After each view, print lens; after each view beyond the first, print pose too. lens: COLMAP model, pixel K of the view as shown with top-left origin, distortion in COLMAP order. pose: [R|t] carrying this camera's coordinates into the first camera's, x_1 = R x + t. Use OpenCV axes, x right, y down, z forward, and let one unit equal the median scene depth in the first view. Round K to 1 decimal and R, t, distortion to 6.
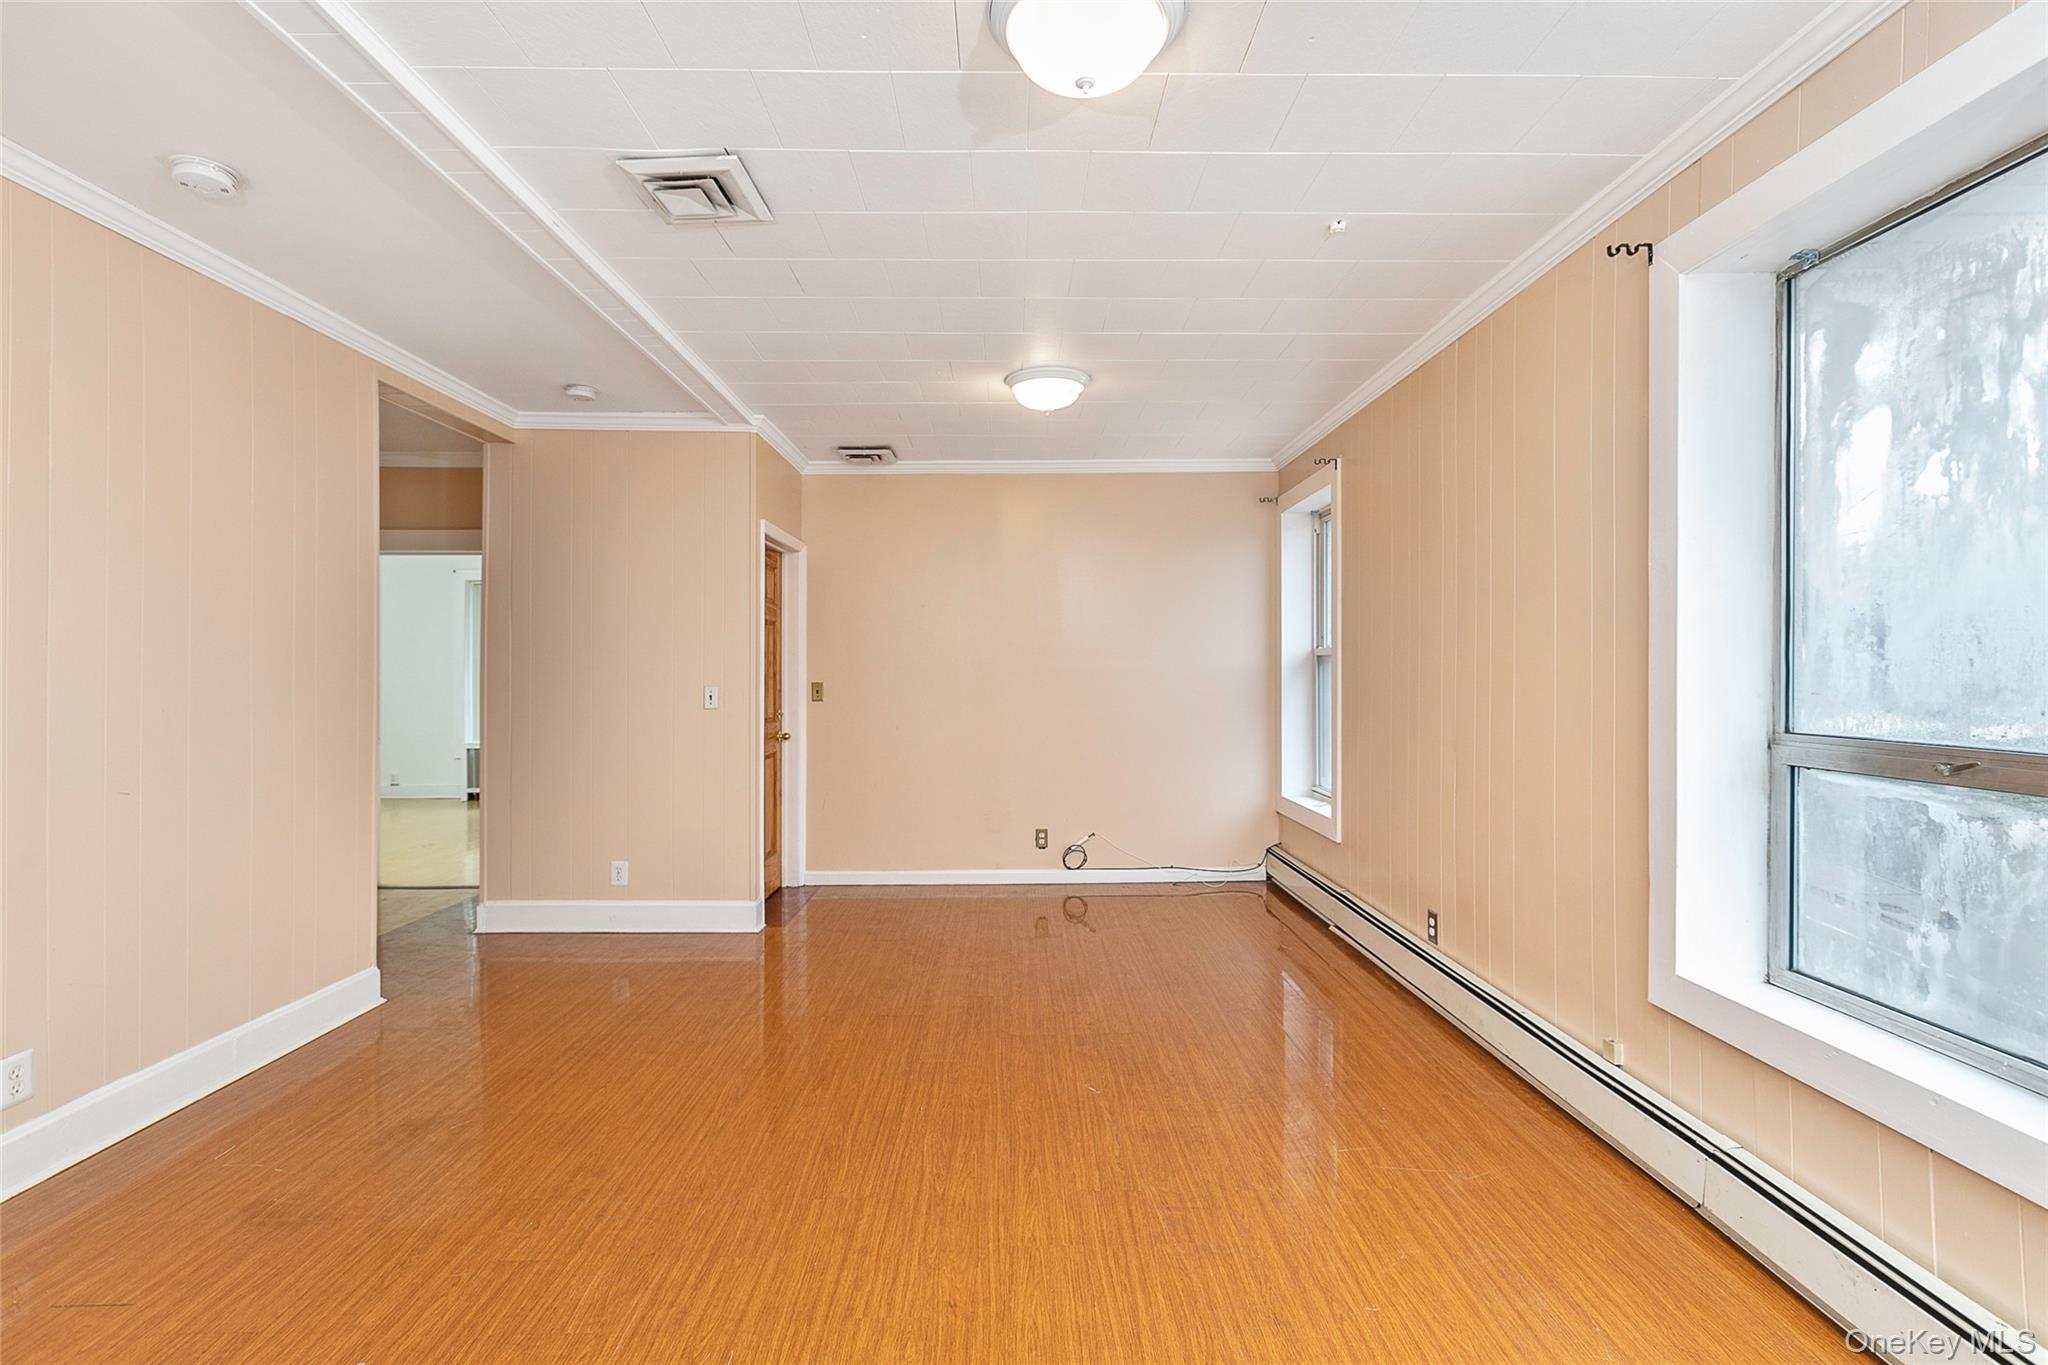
lens RADIAL K [[924.1, 0, 1021.3], [0, 924.1, 669.7], [0, 0, 1]] dist [-0.000796, 0.000173]
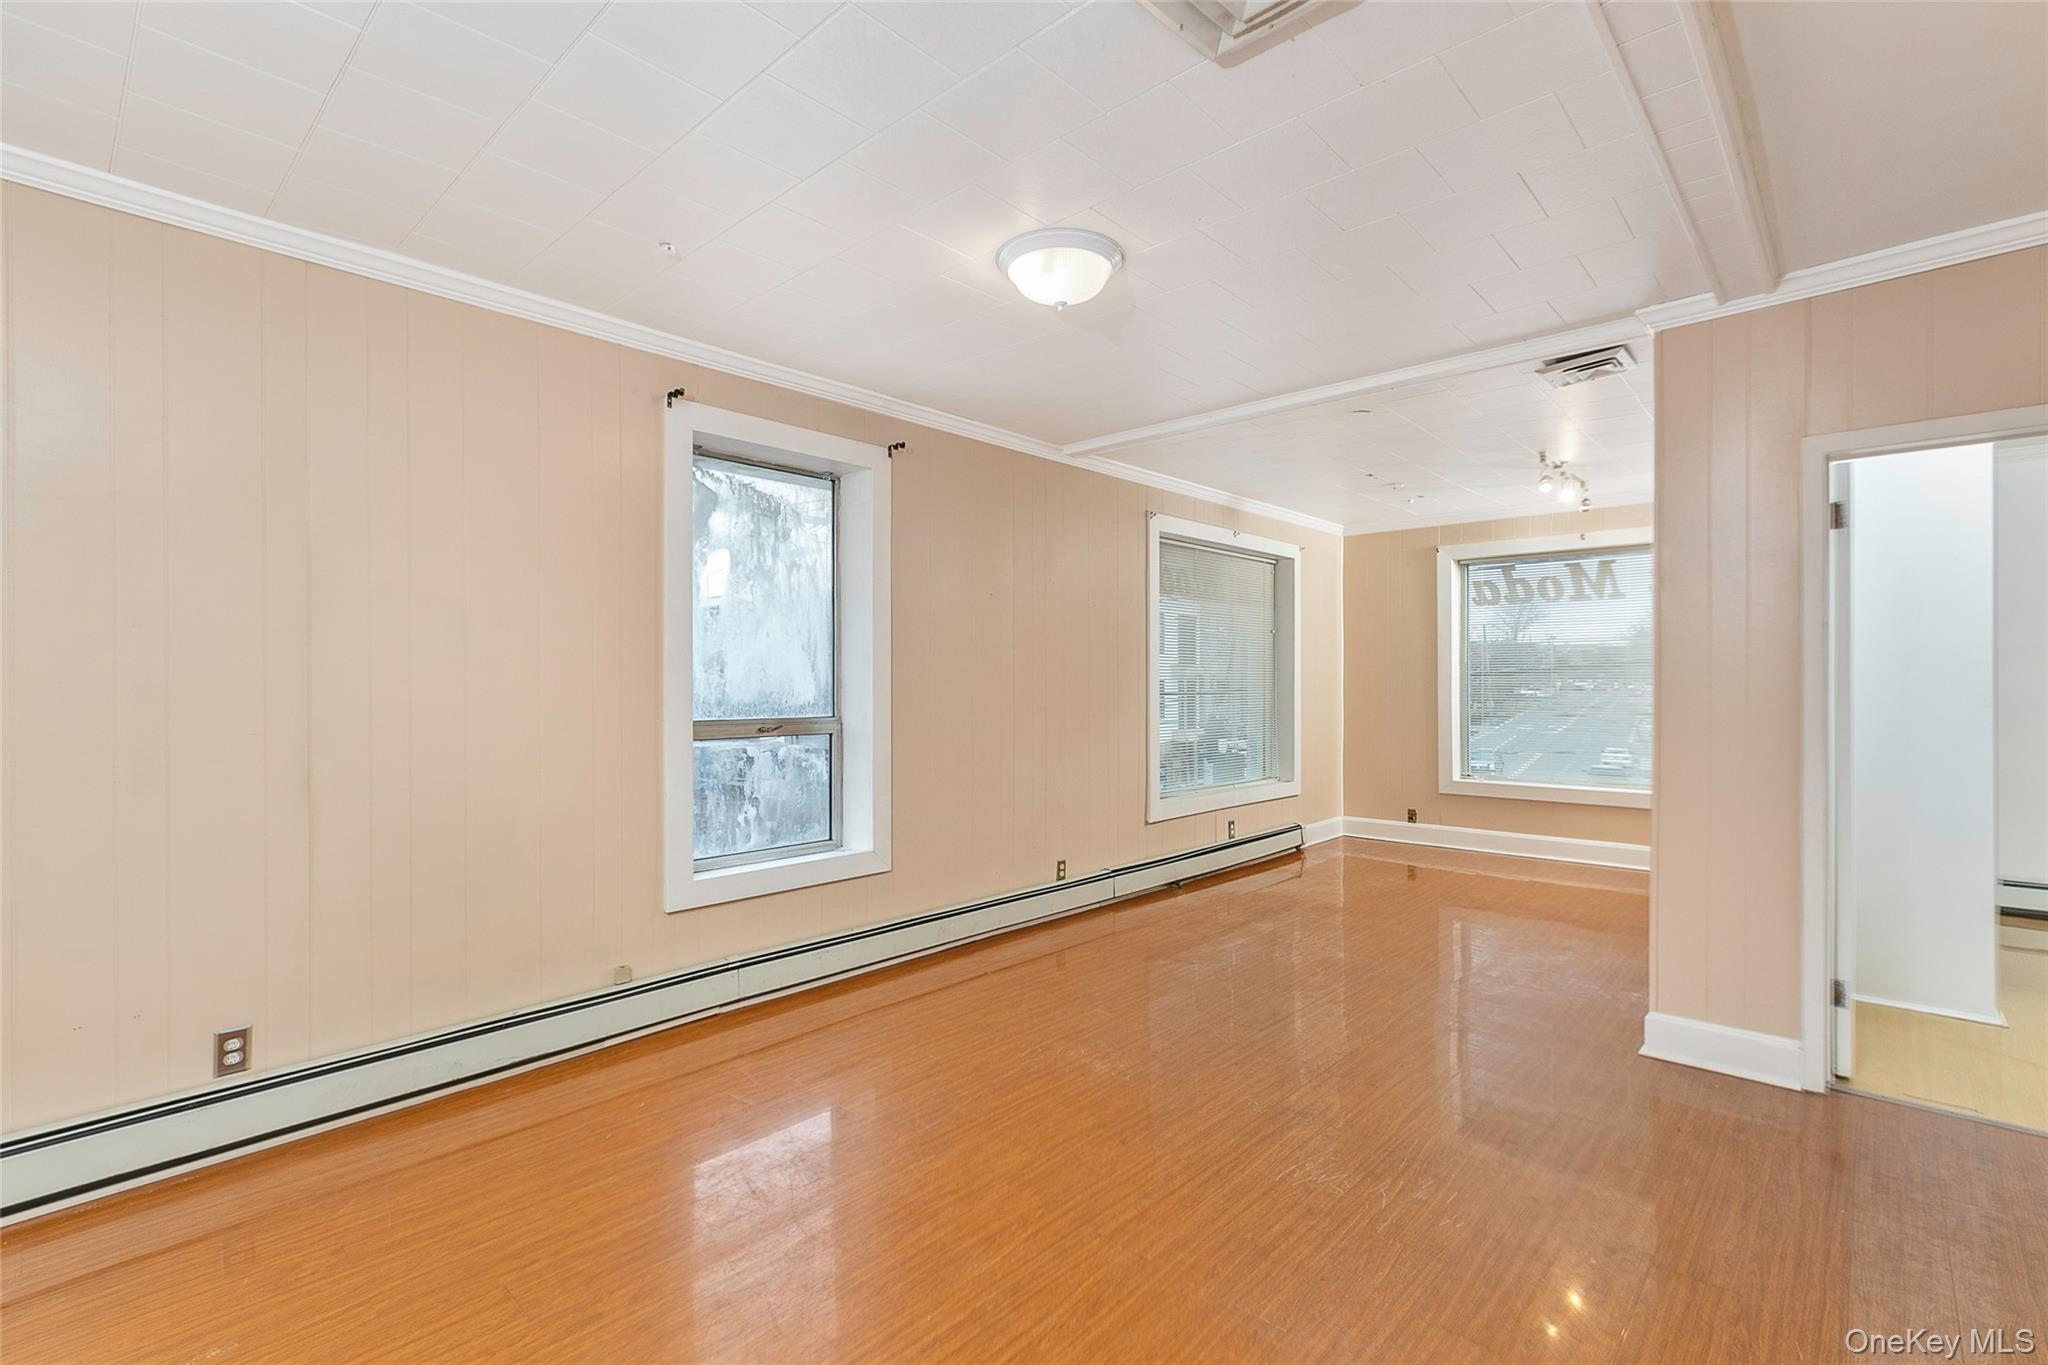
lens RADIAL K [[913.9, 0, 1032.1], [0, 913.9, 683.5], [0, 0, 1]] dist [-0.001513, 0.000010]
pose [[-0.728028, 0.003254, 0.685540, -0.869596], [0.003478, 0.999993, -0.001052, 0.003006], [-0.685539, 0.001618, -0.728034, 1.982646]]
